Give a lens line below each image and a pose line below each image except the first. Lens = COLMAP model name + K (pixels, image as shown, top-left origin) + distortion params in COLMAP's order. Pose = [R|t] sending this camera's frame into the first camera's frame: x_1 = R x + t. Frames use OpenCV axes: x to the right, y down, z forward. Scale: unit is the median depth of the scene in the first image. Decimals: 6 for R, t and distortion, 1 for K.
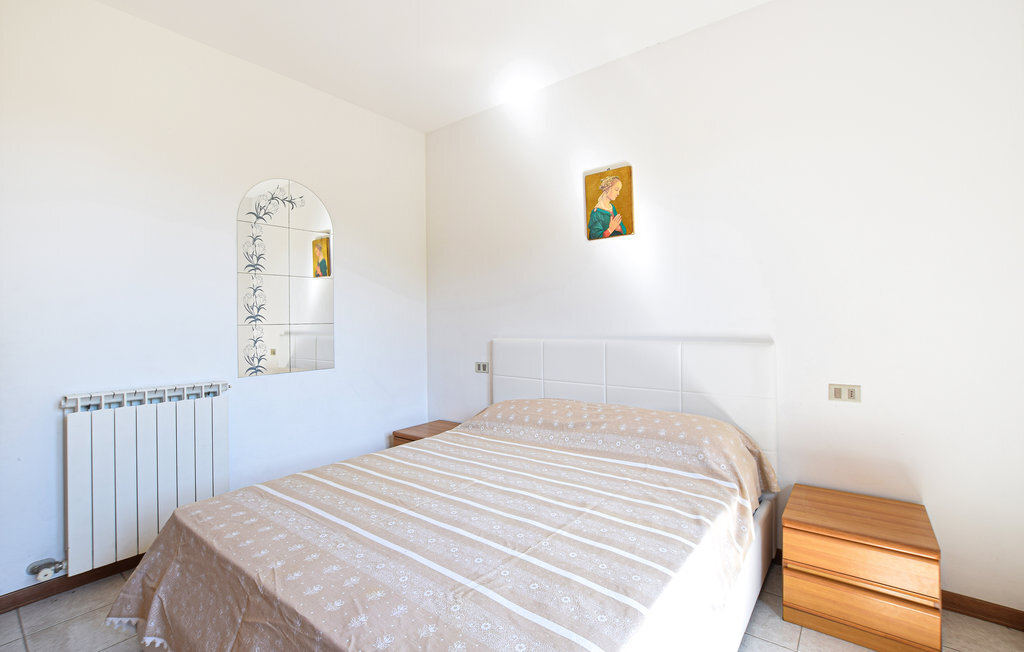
lens RADIAL K [[448.0, 0, 512.4], [0, 448.0, 305.1], [0, 0, 1]] dist [-0.001986, -0.000125]
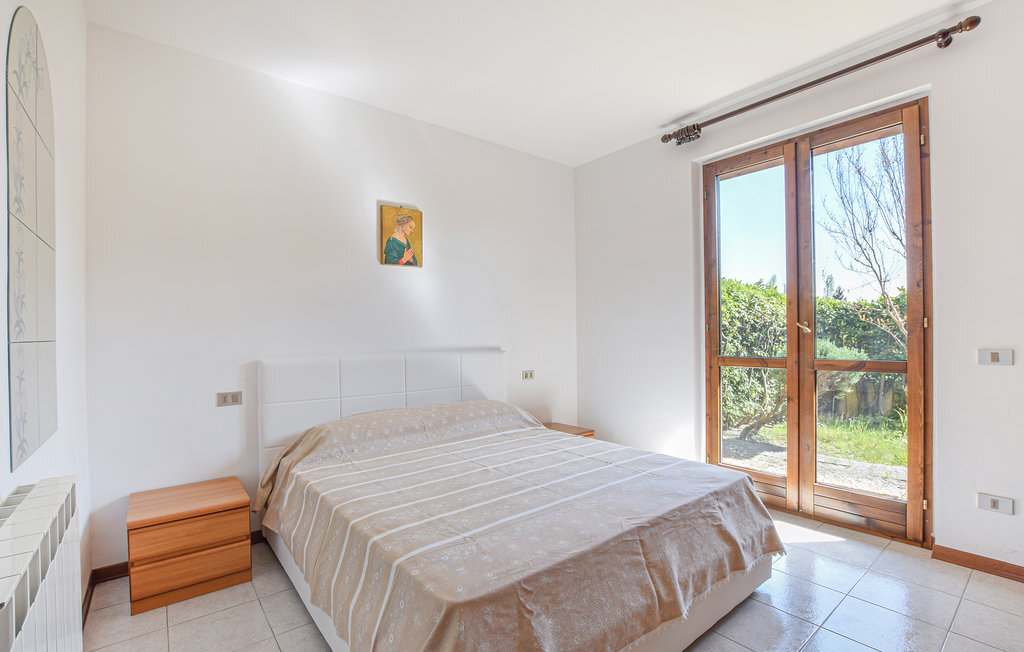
lens RADIAL K [[449.5, 0, 487.6], [0, 449.5, 330.8], [0, 0, 1]] dist [-0.029029, -0.000004]
pose [[0.270236, 0.027811, 0.962392, -0.858638], [-0.022666, 0.999489, -0.022518, 0.039904], [-0.962527, -0.015728, 0.270729, 0.478364]]
